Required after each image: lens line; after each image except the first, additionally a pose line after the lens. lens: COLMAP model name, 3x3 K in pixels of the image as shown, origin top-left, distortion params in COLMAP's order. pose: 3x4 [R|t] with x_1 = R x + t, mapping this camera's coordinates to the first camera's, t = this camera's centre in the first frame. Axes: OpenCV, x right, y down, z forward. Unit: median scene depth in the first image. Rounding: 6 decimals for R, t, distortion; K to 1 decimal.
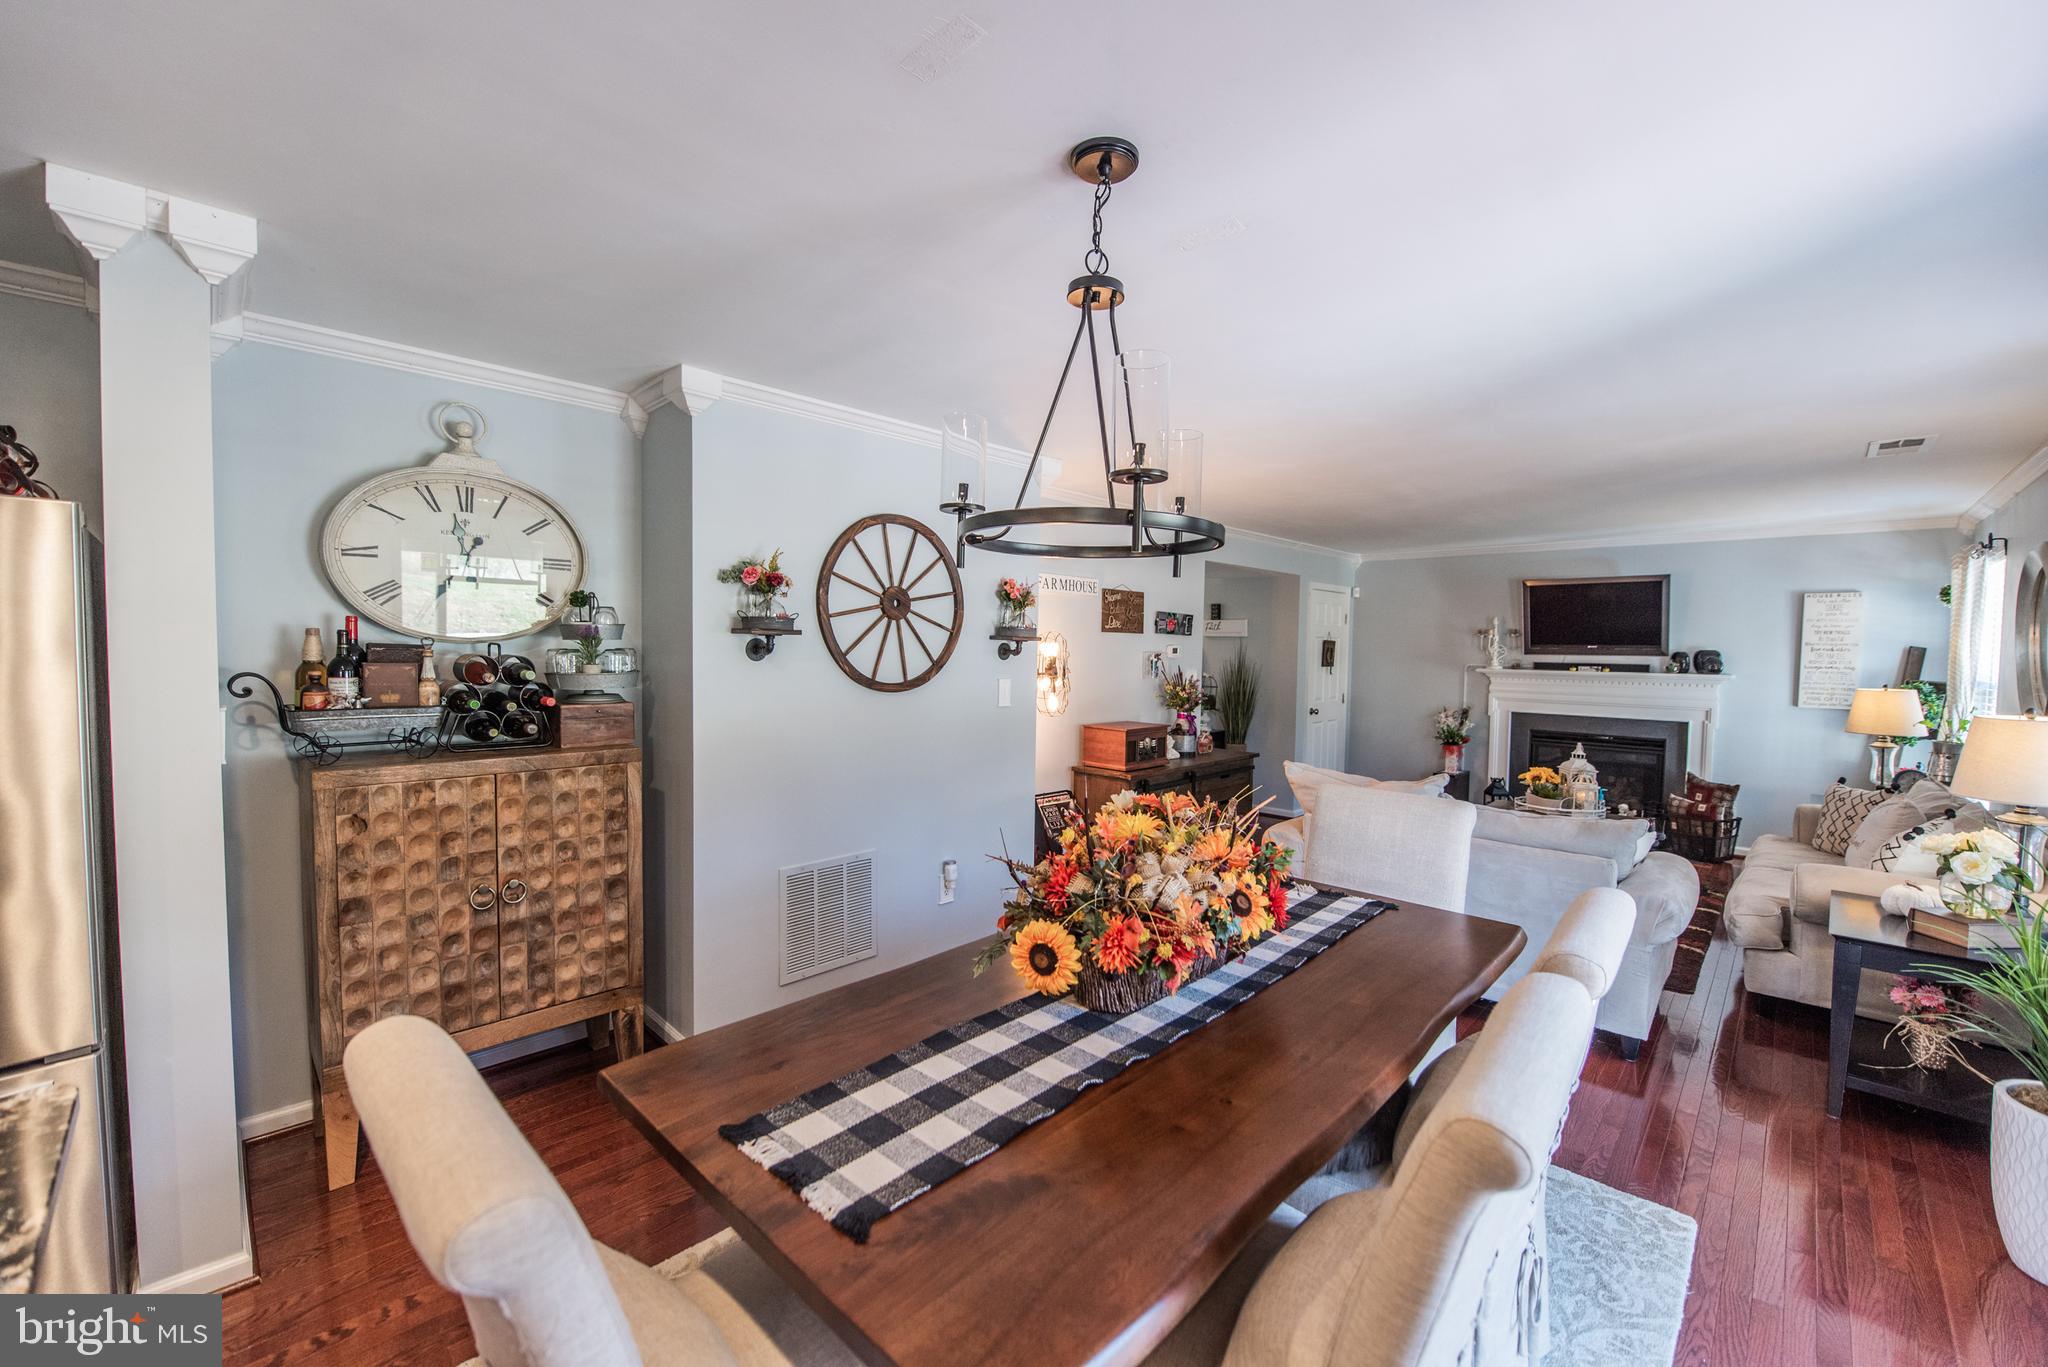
lens RADIAL K [[811.2, 0, 1018.8], [0, 811.2, 680.7], [0, 0, 1]] dist [-0.018015, -0.000976]
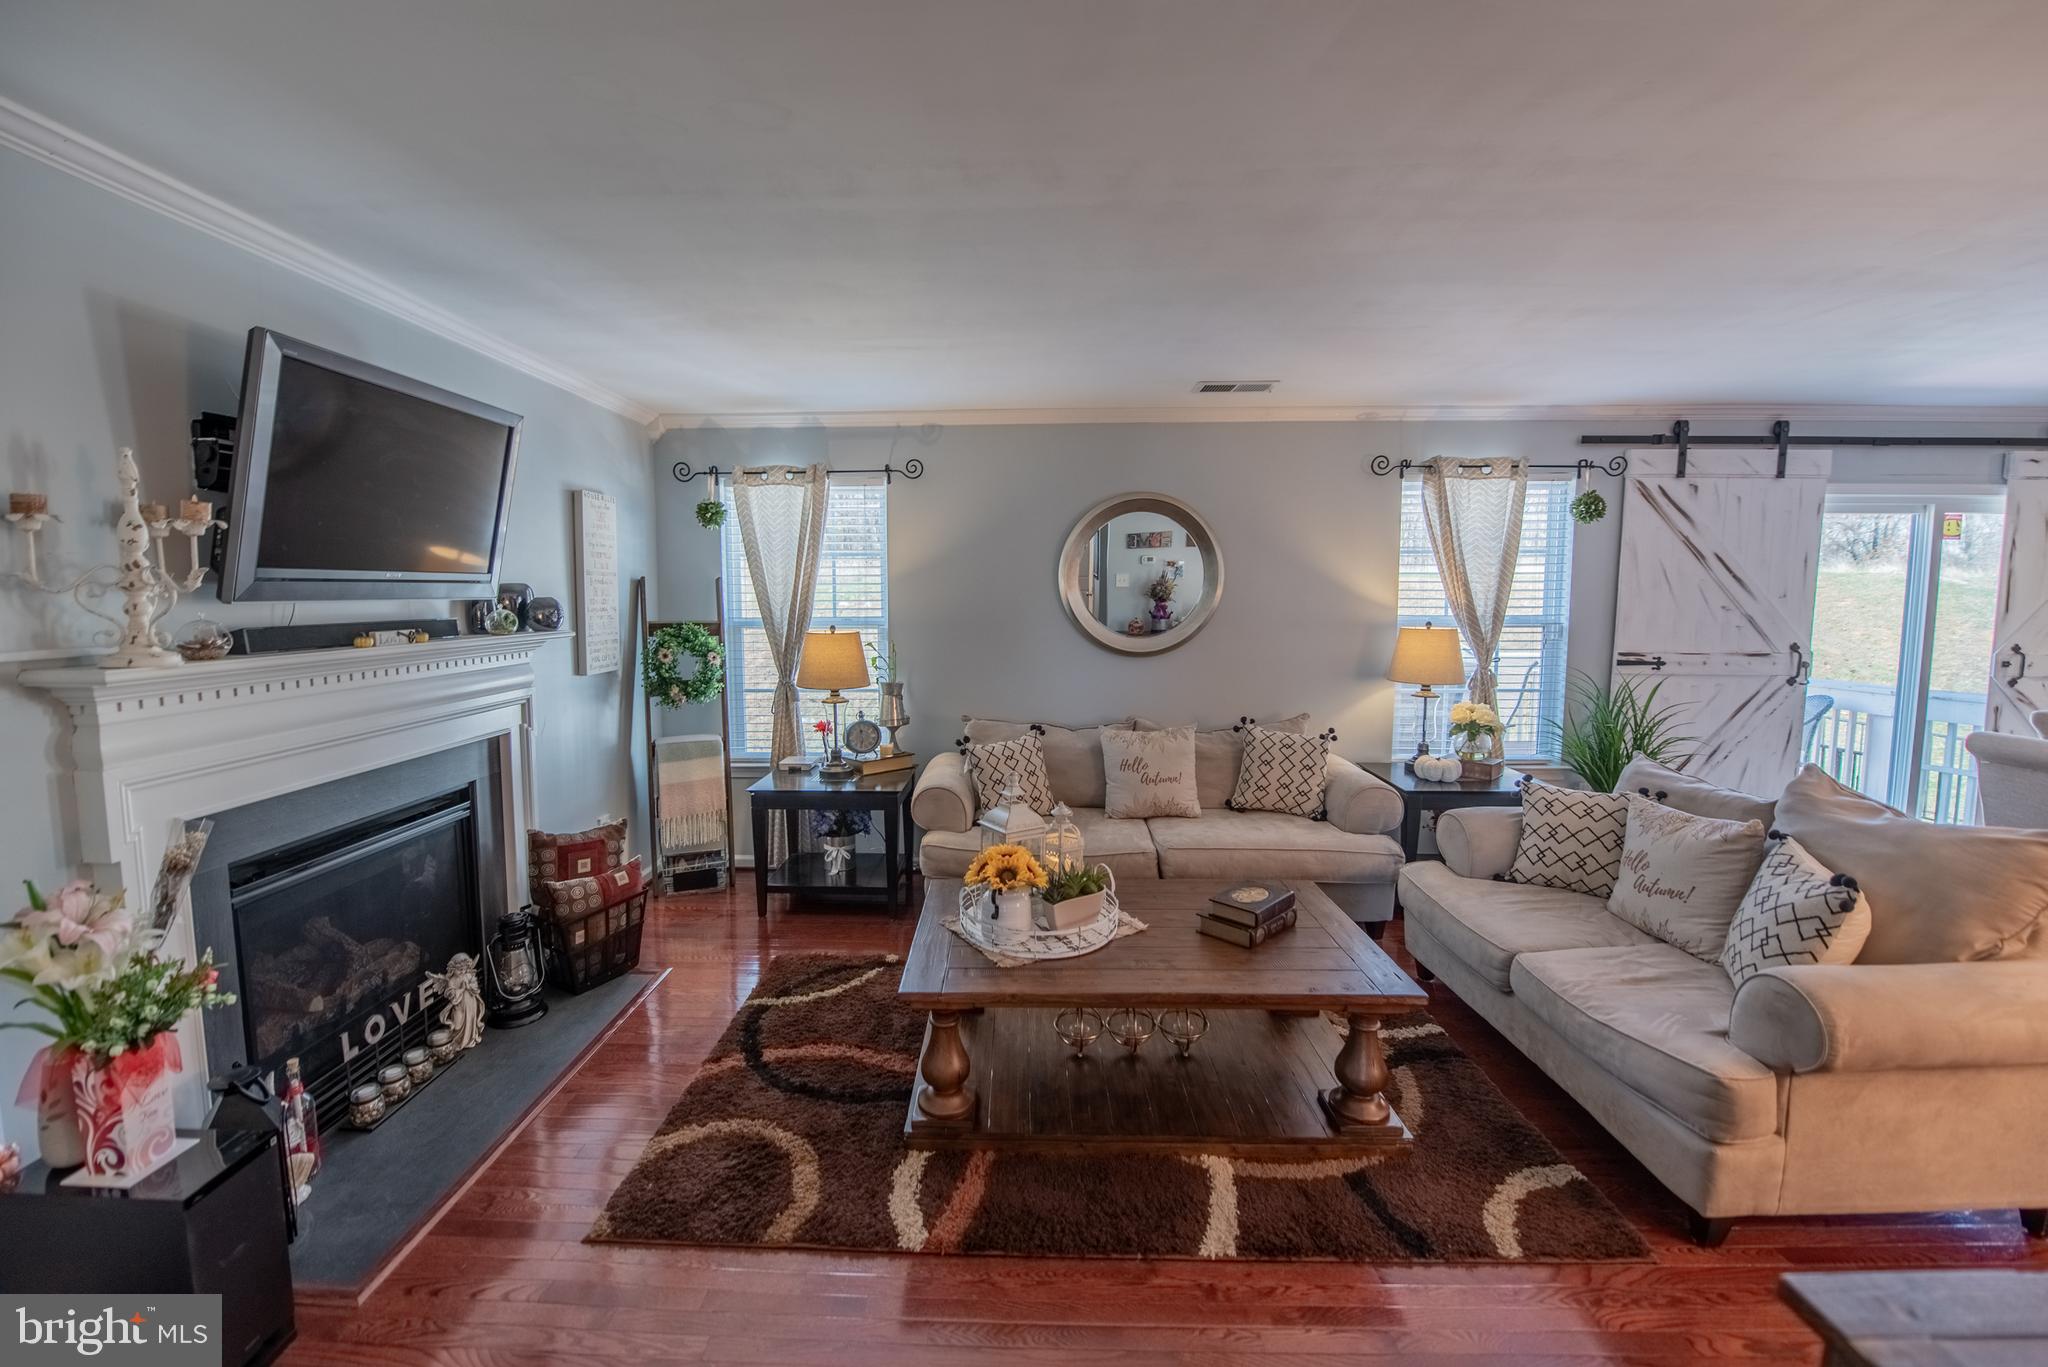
lens RADIAL K [[816.7, 0, 1015.2], [0, 816.7, 668.5], [0, 0, 1]] dist [-0.019480, -0.000306]
pose [[-0.671957, -0.079126, 0.736351, 0.570575], [0.027885, 0.990868, 0.131923, -0.089884], [-0.740065, 0.109179, -0.663614, 2.290836]]
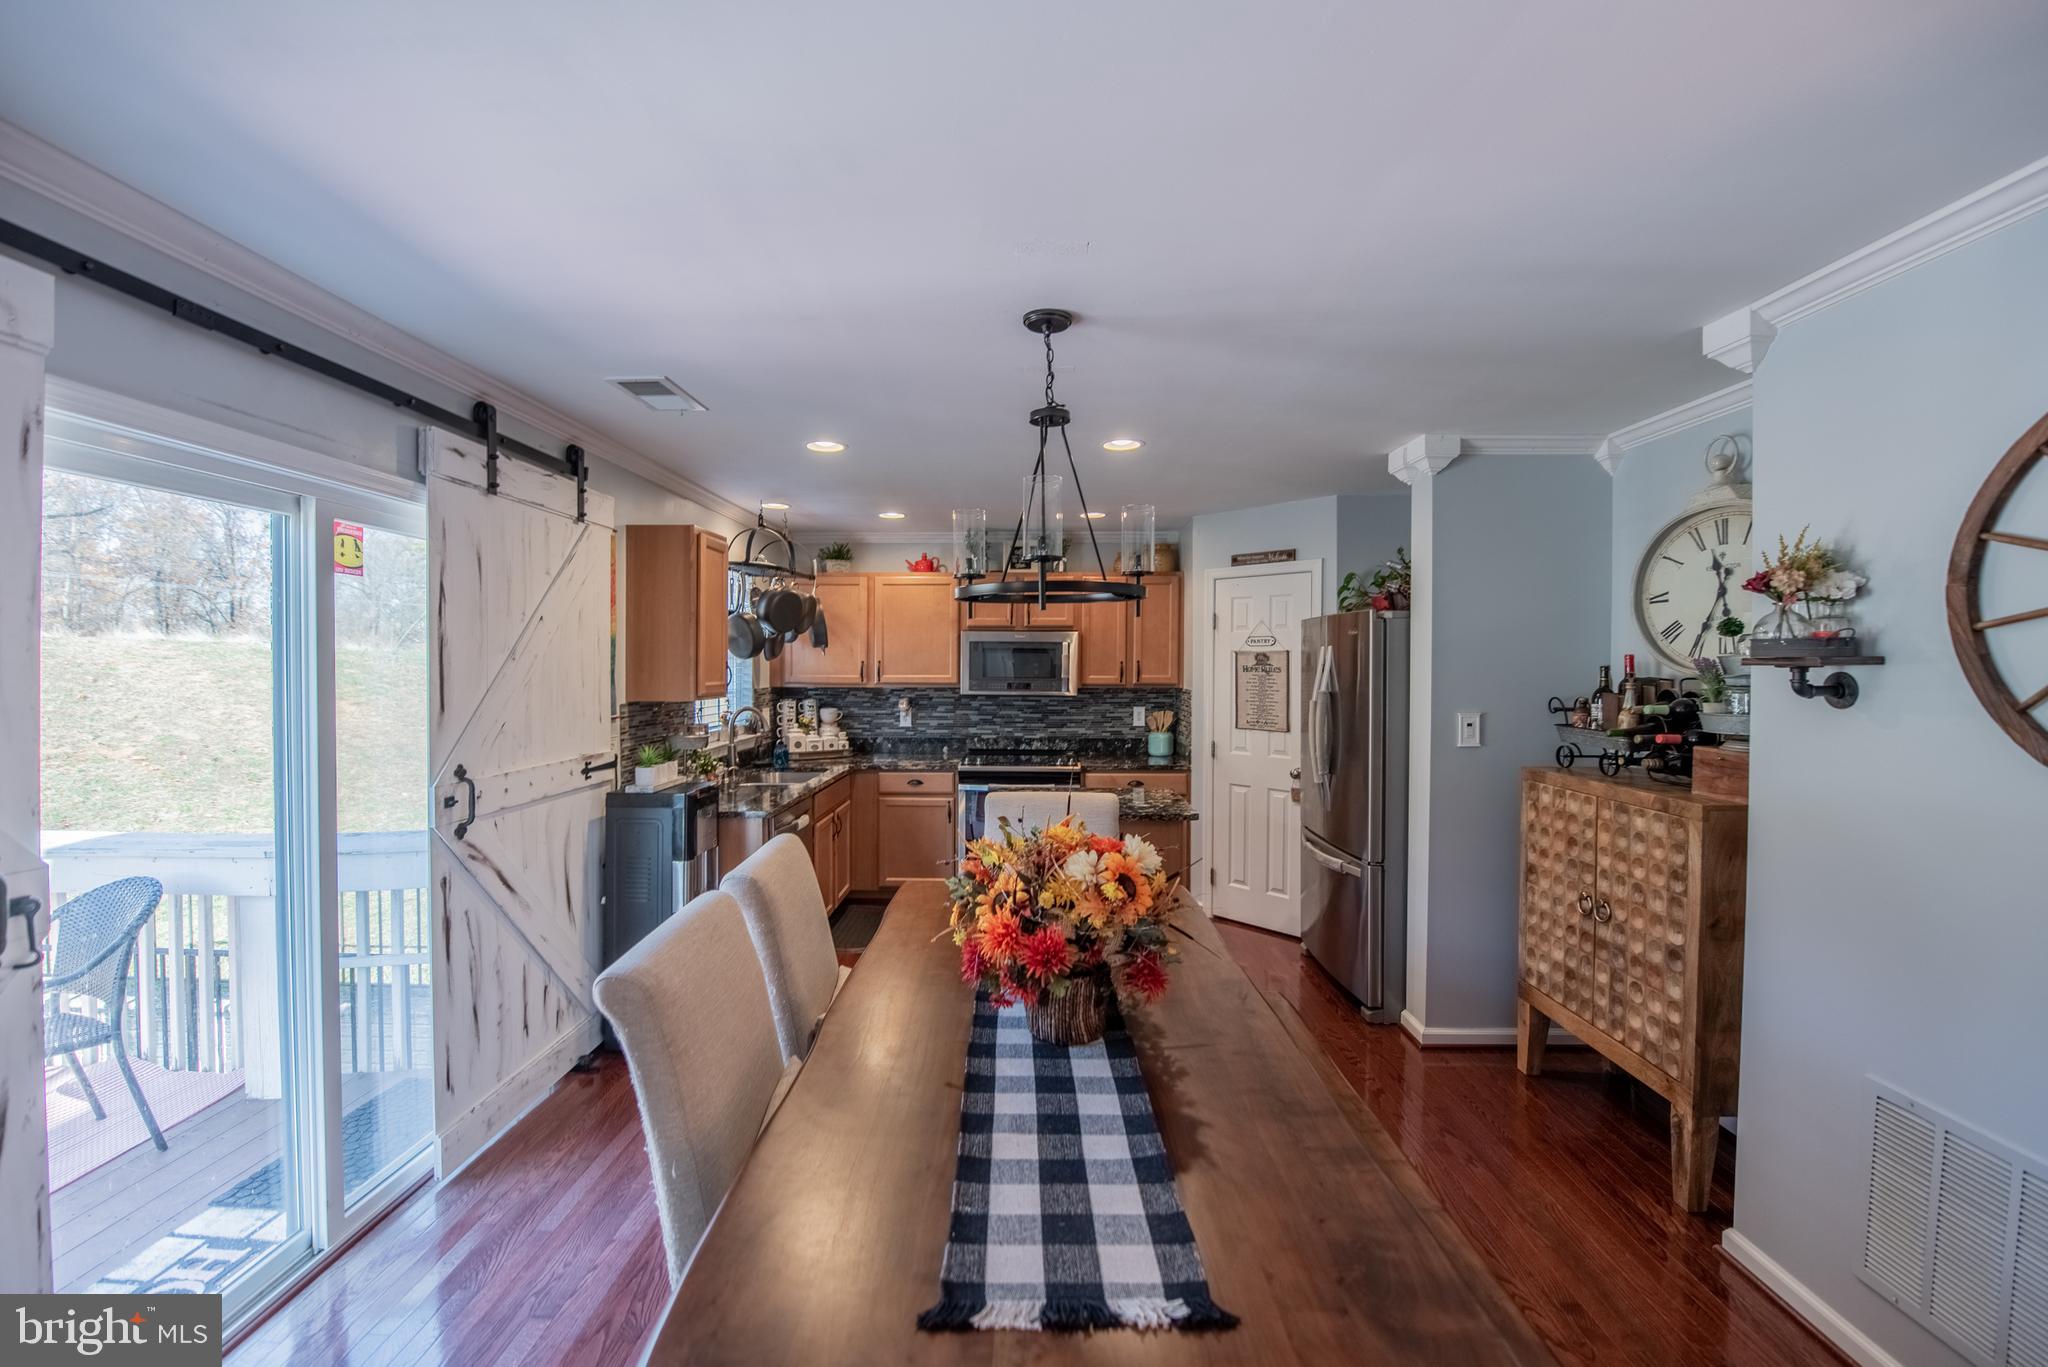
lens RADIAL K [[828.4, 0, 1011.1], [0, 828.4, 673.4], [0, 0, 1]] dist [-0.016438, -0.000121]
pose [[-0.734080, -0.005754, -0.679039, 0.571815], [-0.042524, 0.998391, 0.037511, -0.048535], [0.677730, 0.056411, -0.733143, 1.051136]]
